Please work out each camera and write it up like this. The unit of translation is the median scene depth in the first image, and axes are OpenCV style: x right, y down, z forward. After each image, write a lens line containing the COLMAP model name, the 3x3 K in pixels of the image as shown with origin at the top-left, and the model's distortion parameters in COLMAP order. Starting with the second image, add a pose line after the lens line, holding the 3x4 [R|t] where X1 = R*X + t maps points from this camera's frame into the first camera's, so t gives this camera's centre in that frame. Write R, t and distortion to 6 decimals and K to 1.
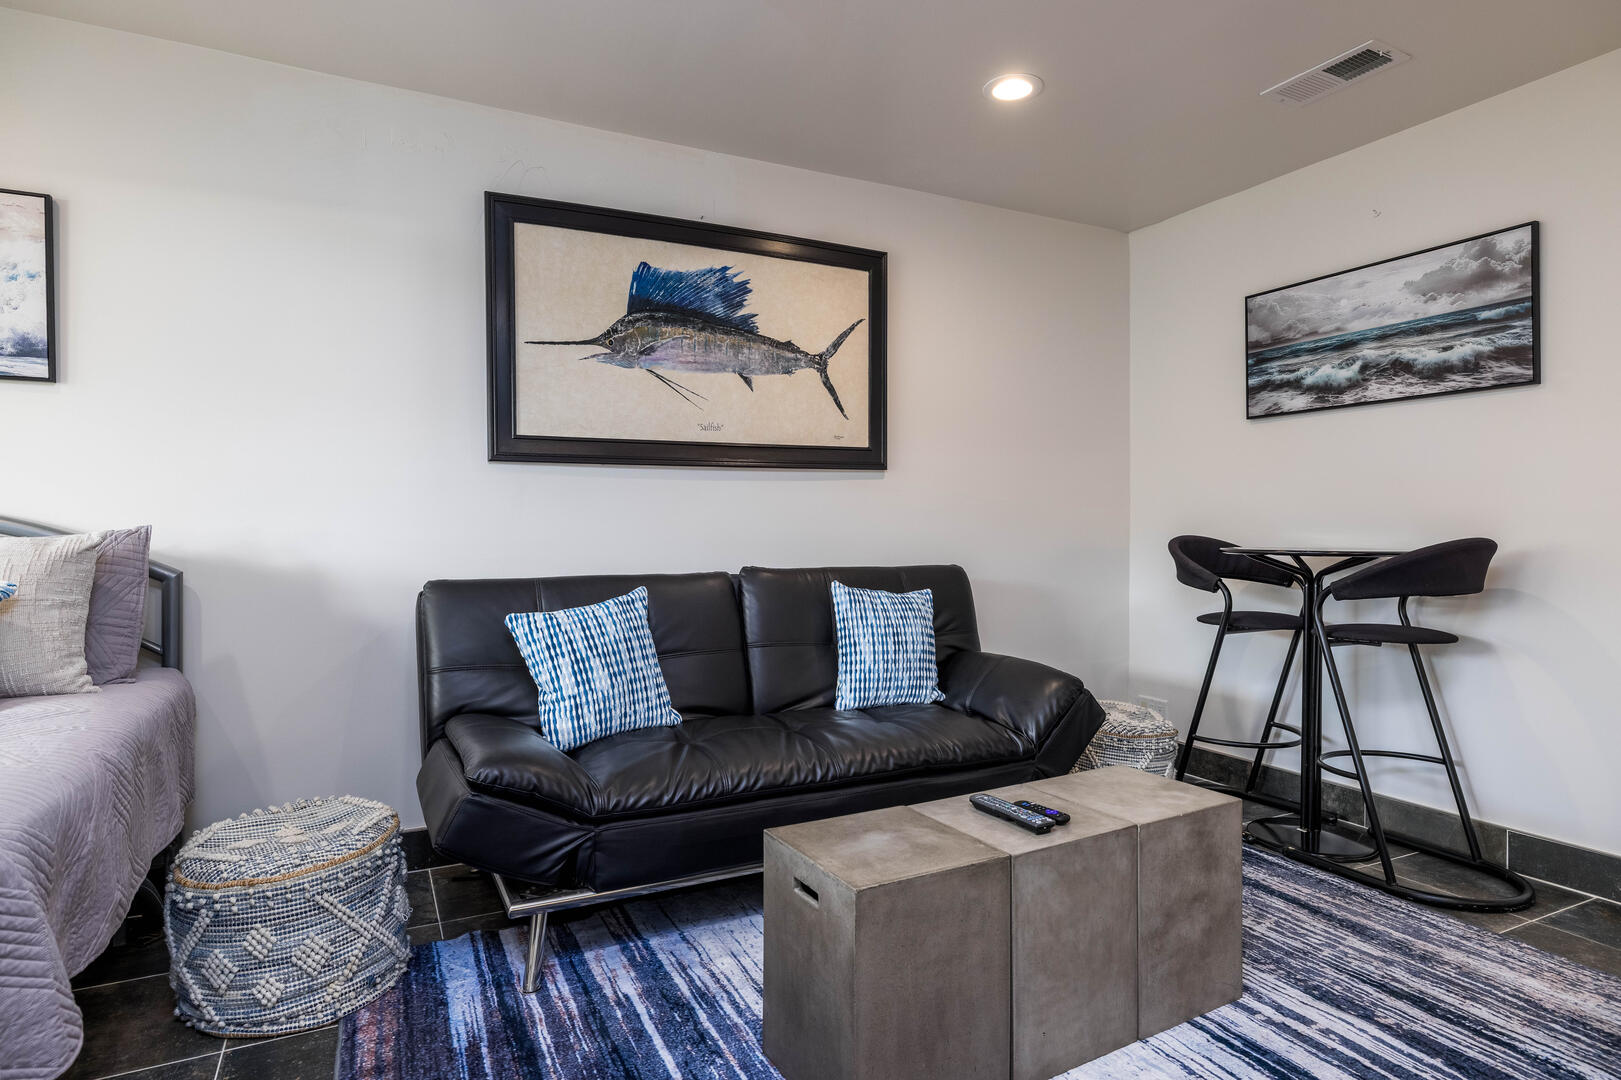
lens RADIAL K [[883.0, 0, 804.4], [0, 883.0, 535.6], [0, 0, 1]] dist [0.000537, -0.000983]
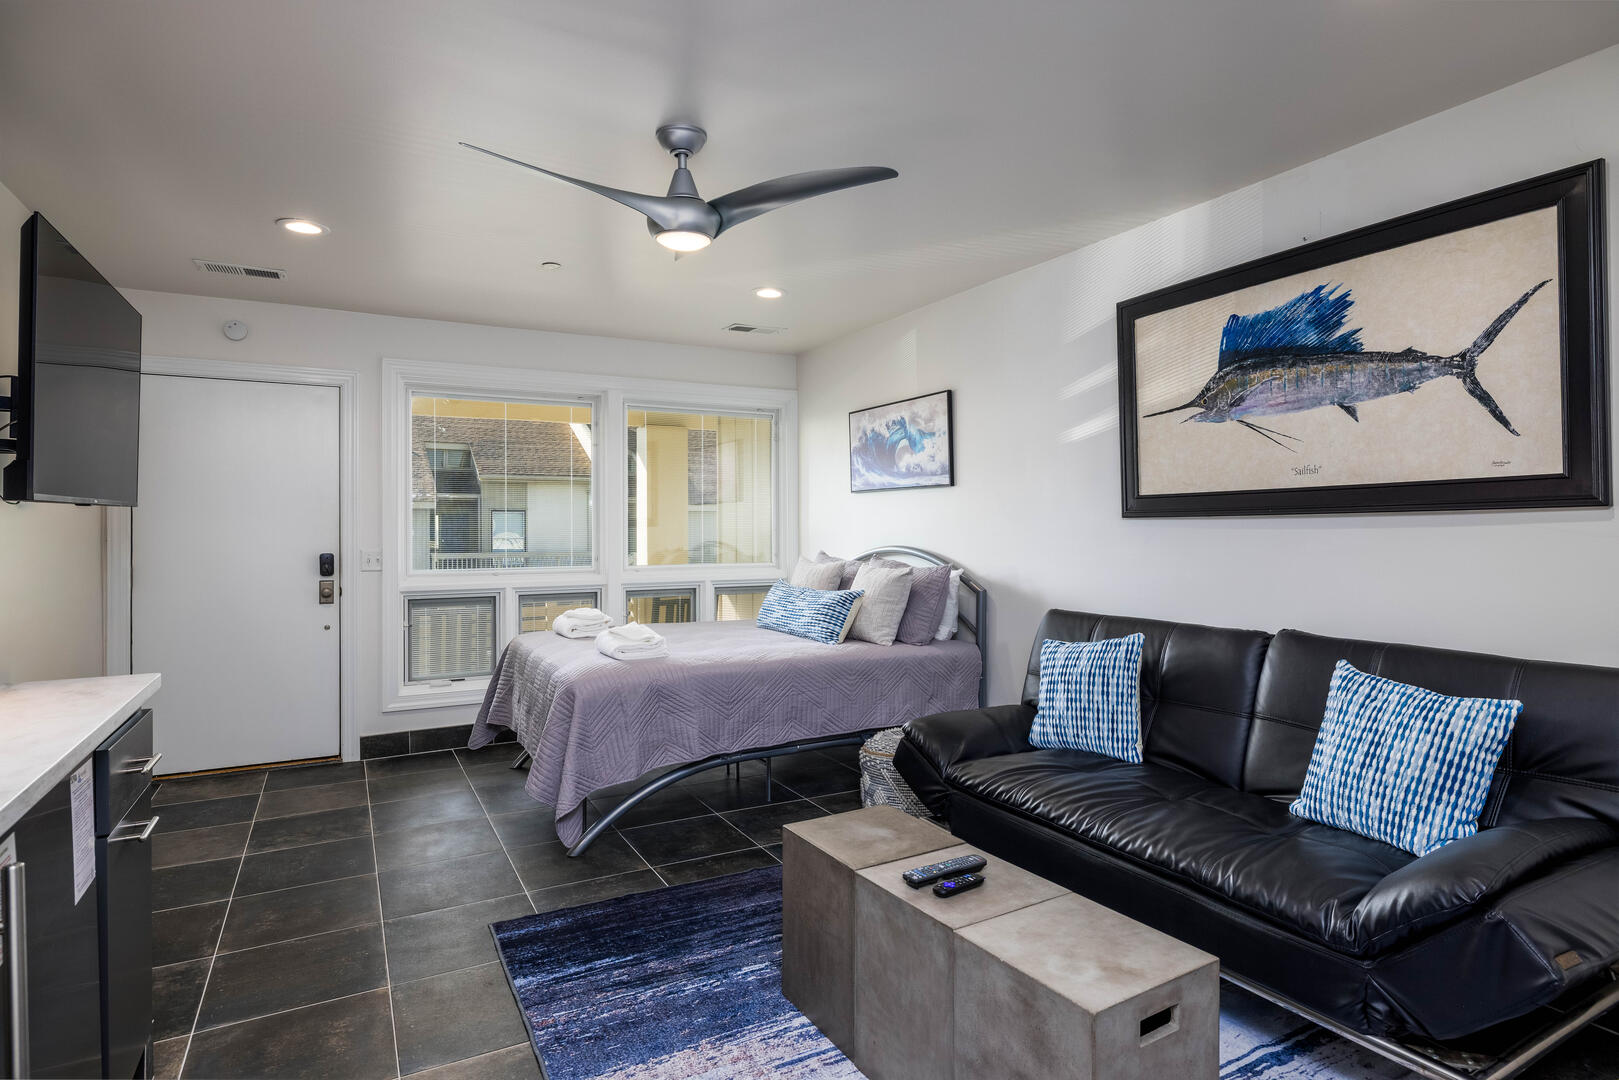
lens RADIAL K [[860.8, 0, 813.0], [0, 860.8, 522.9], [0, 0, 1]] dist [-0.000604, 0.001142]
pose [[0.037985, -0.002746, -0.999275, 0.834969], [-0.005615, 0.999980, -0.002961, -0.071048], [0.999263, 0.005723, 0.037969, 0.517702]]
